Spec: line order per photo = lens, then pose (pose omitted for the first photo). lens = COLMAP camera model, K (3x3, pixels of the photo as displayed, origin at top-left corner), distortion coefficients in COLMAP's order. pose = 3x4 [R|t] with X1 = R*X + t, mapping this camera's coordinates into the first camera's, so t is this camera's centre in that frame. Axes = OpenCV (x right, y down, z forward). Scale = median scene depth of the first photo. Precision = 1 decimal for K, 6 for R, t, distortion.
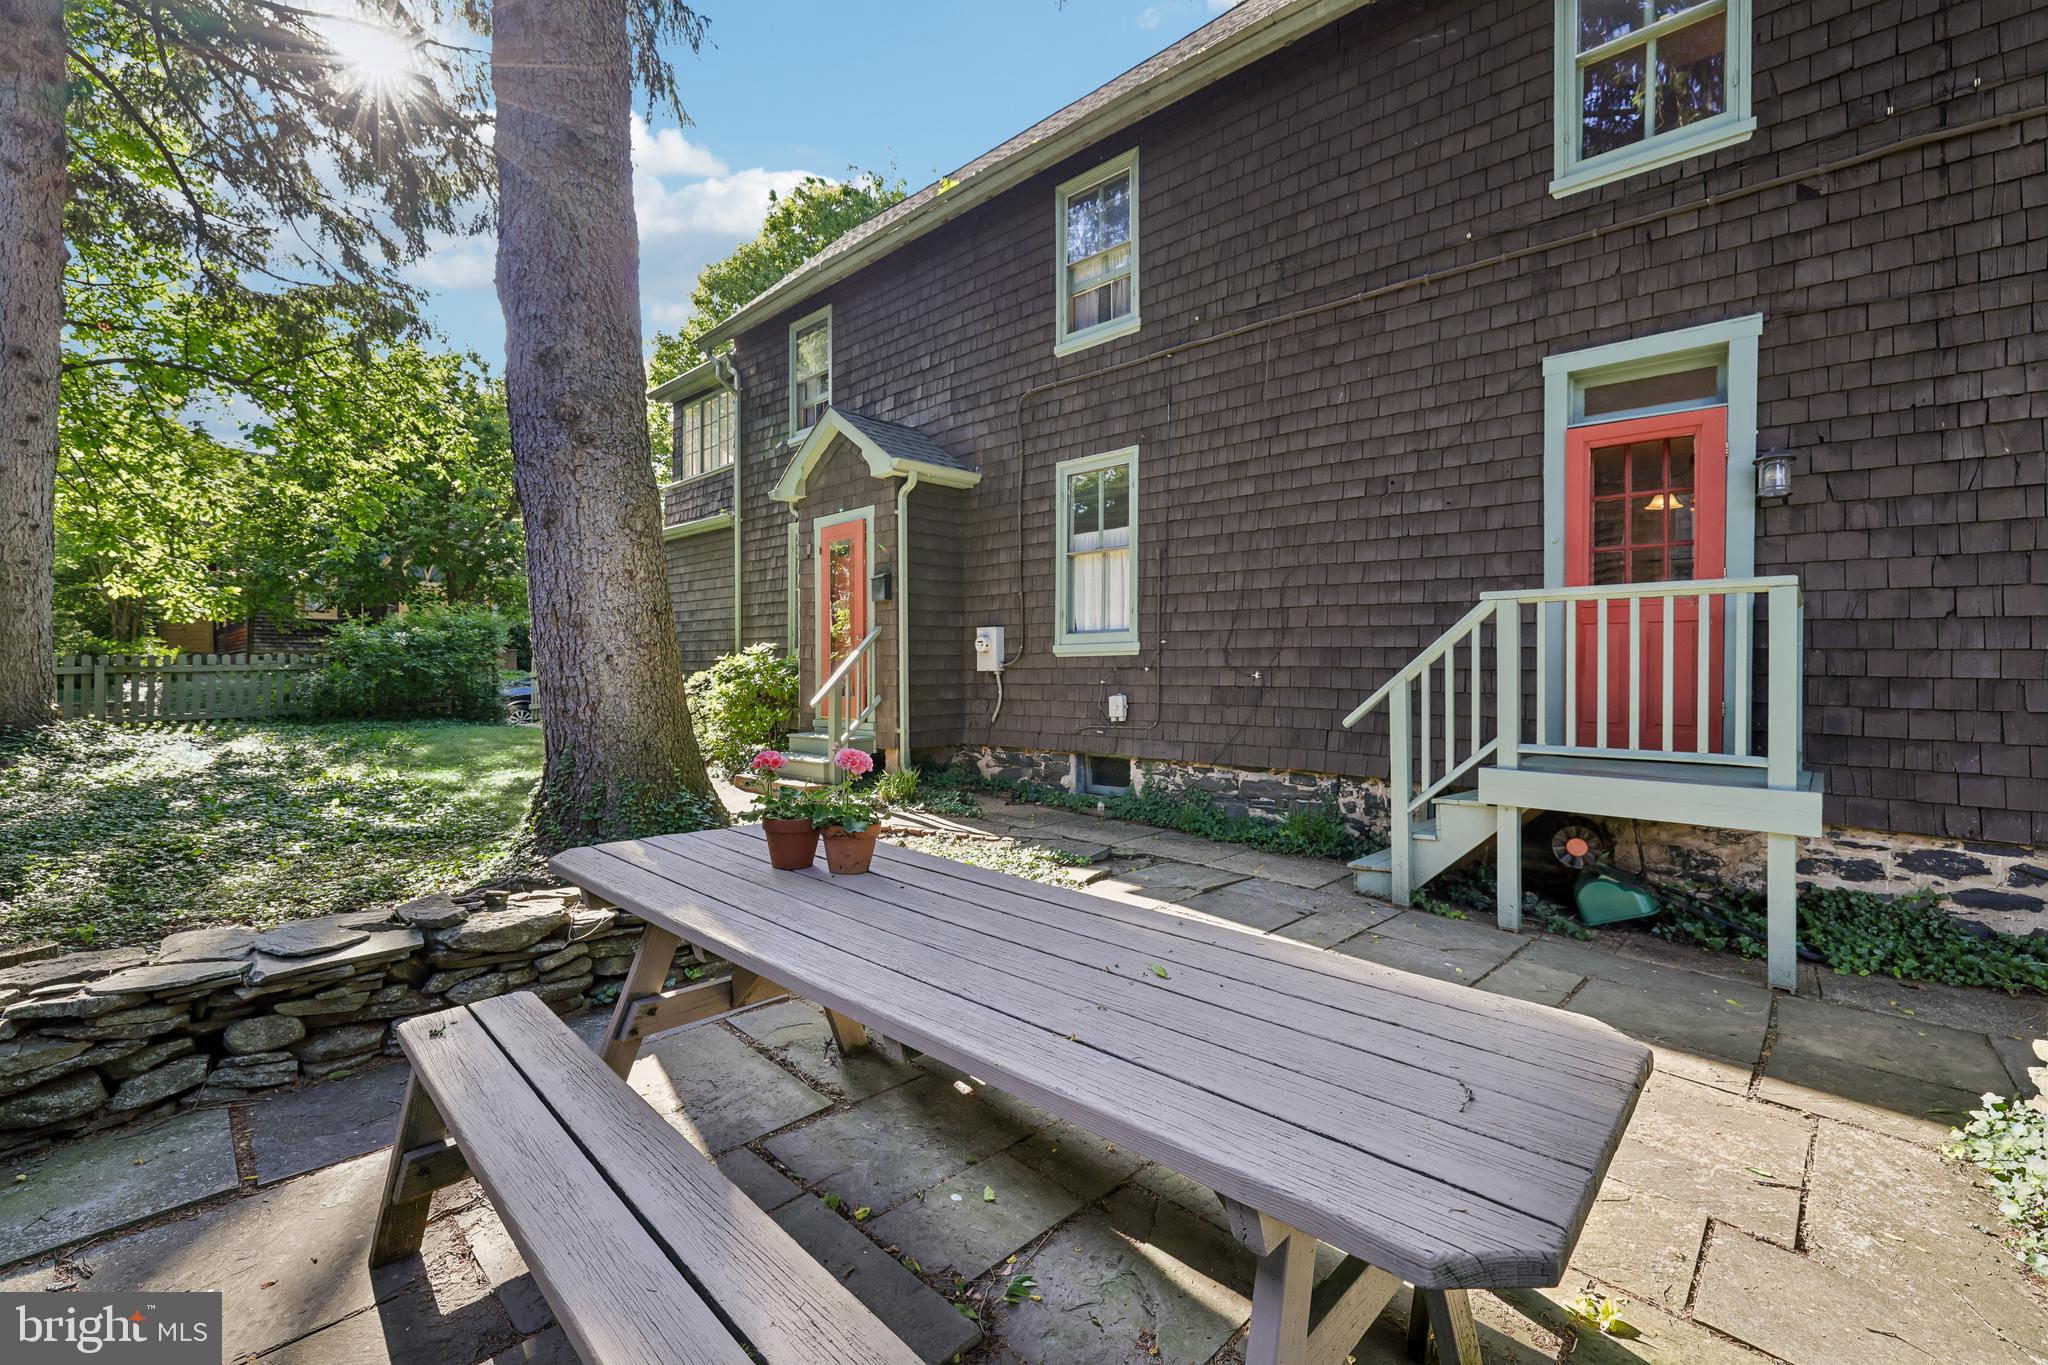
lens RADIAL K [[865.2, 0, 1017.1], [0, 865.2, 664.6], [0, 0, 1]] dist [-0.000859, -0.000484]
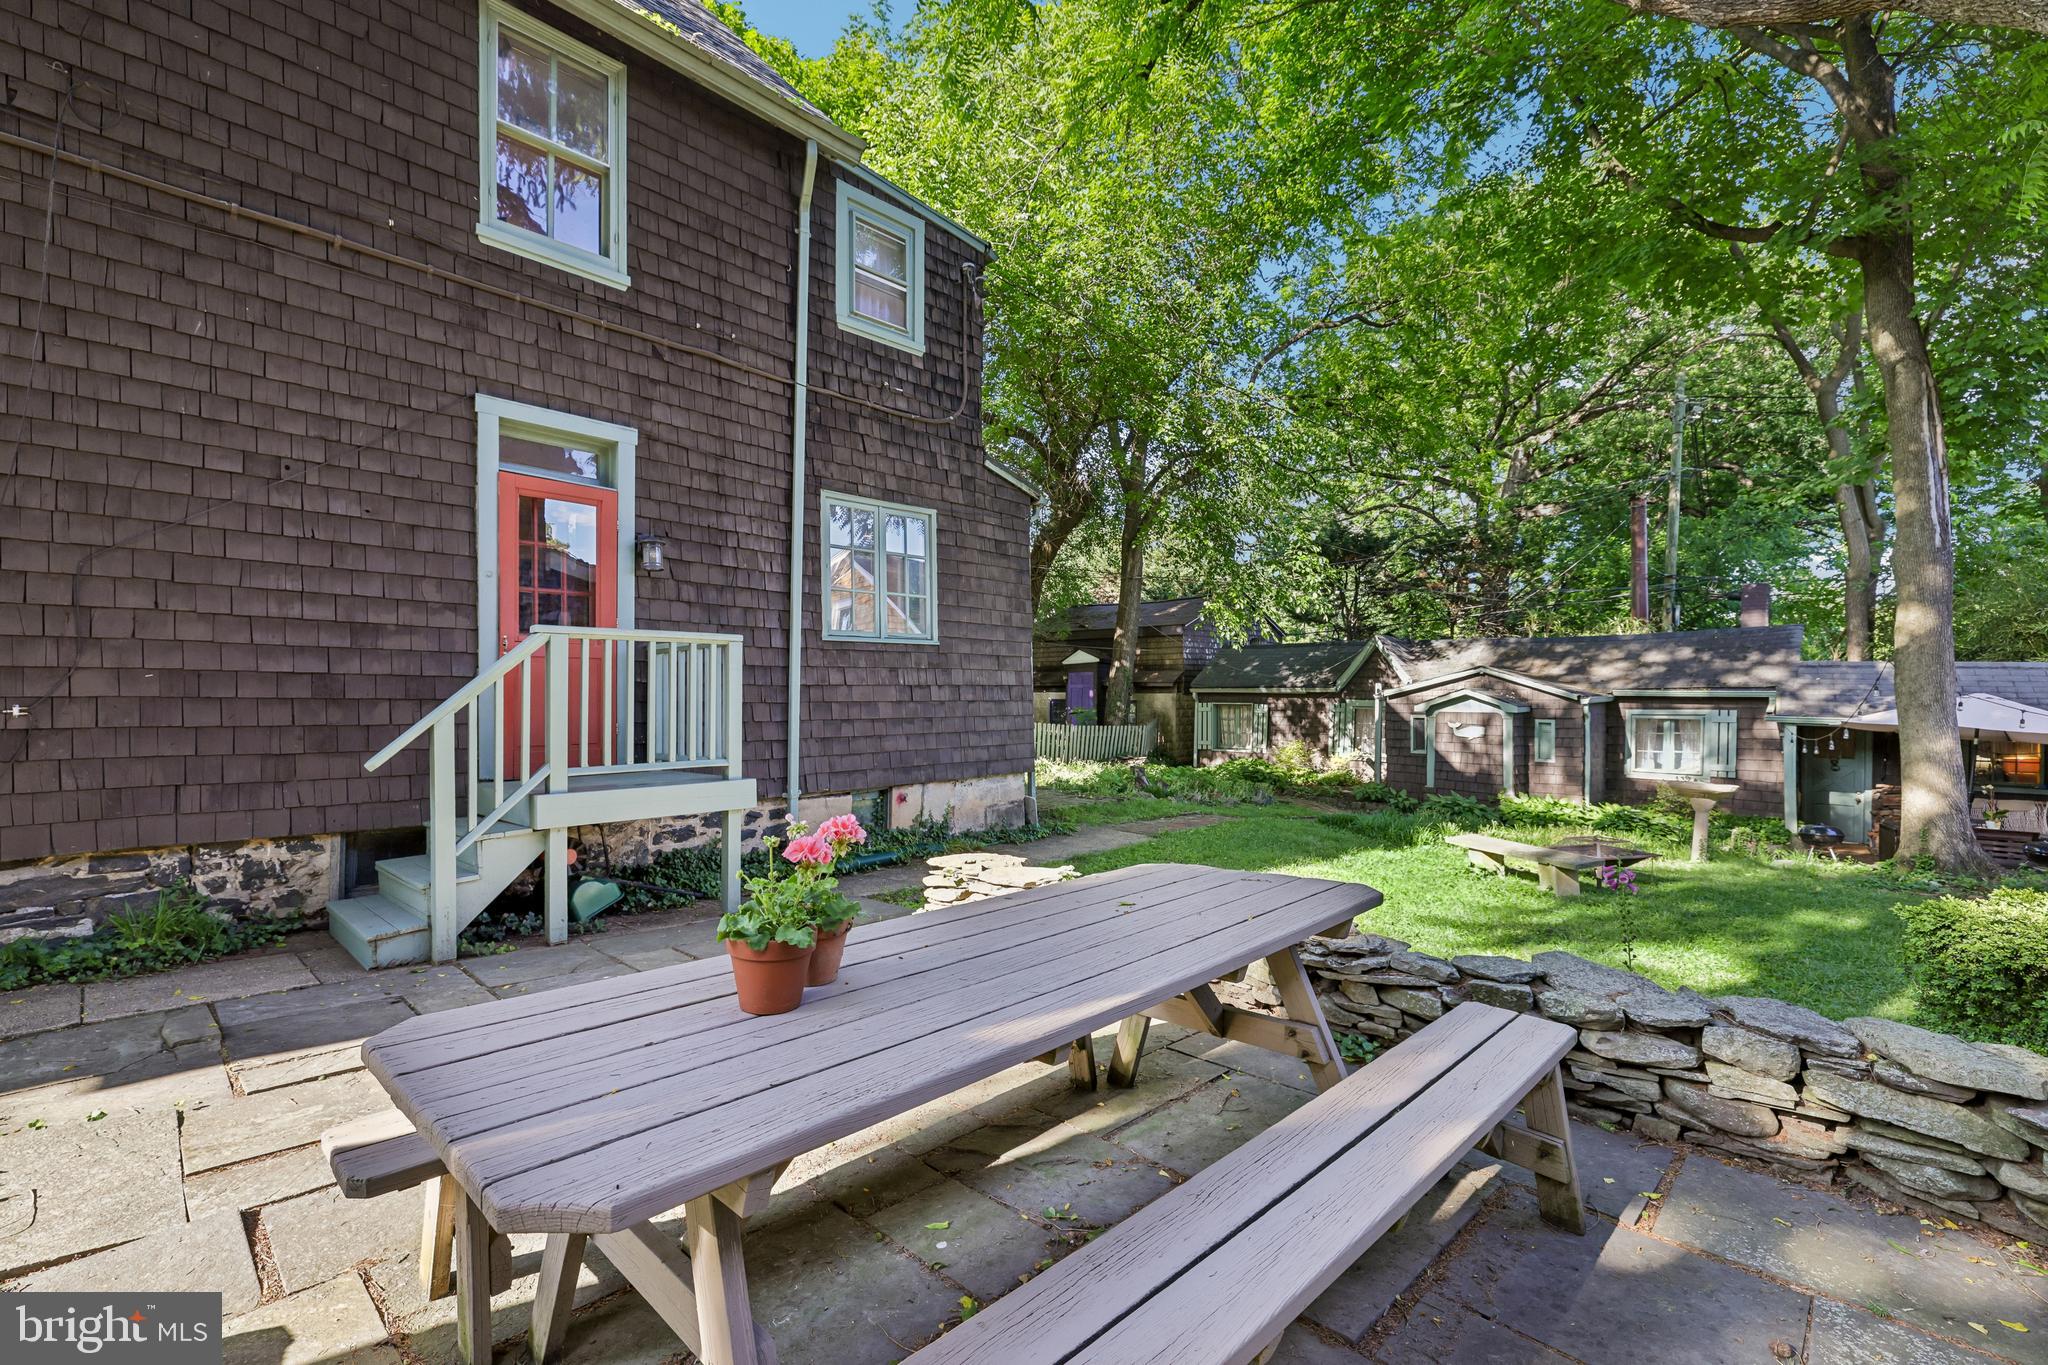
lens RADIAL K [[865.2, 0, 1018.4], [0, 865.2, 693.6], [0, 0, 1]] dist [-0.000859, -0.000484]
pose [[0.011259, -0.002756, 0.999933, -0.299955], [-0.004740, 0.999985, 0.002809, -0.004583], [-0.999925, -0.004771, 0.011246, 0.257340]]
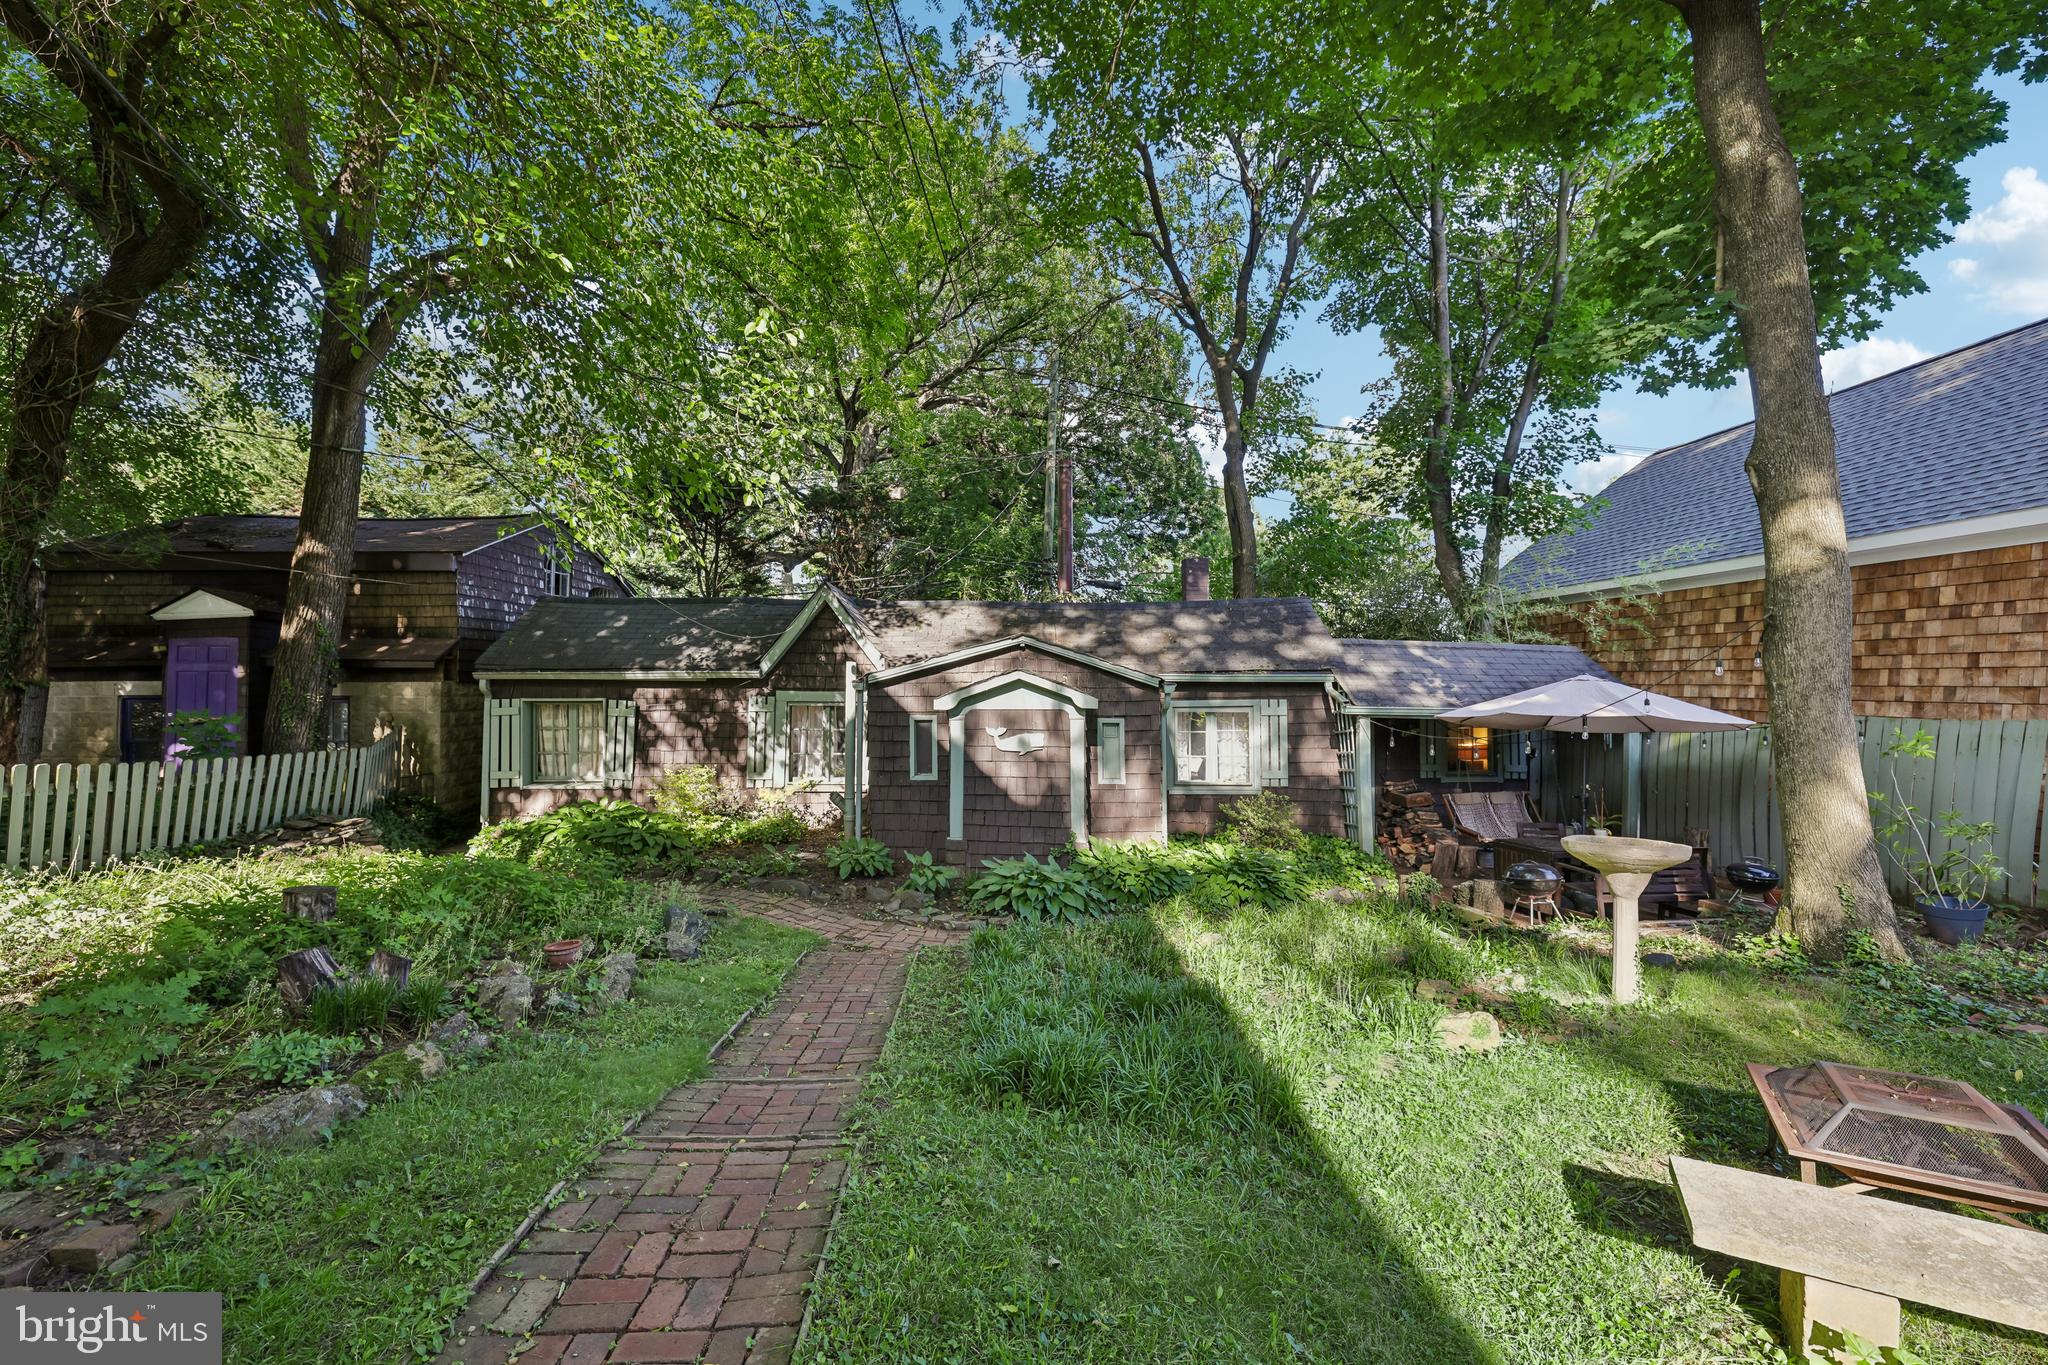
lens RADIAL K [[865.2, 0, 1017.4], [0, 865.2, 678.2], [0, 0, 1]] dist [-0.000859, -0.000484]
pose [[-0.690740, 0.004566, 0.723089, 0.843815], [-0.001451, 0.999969, -0.007701, 0.004135], [-0.723102, -0.006369, -0.690712, 0.073347]]
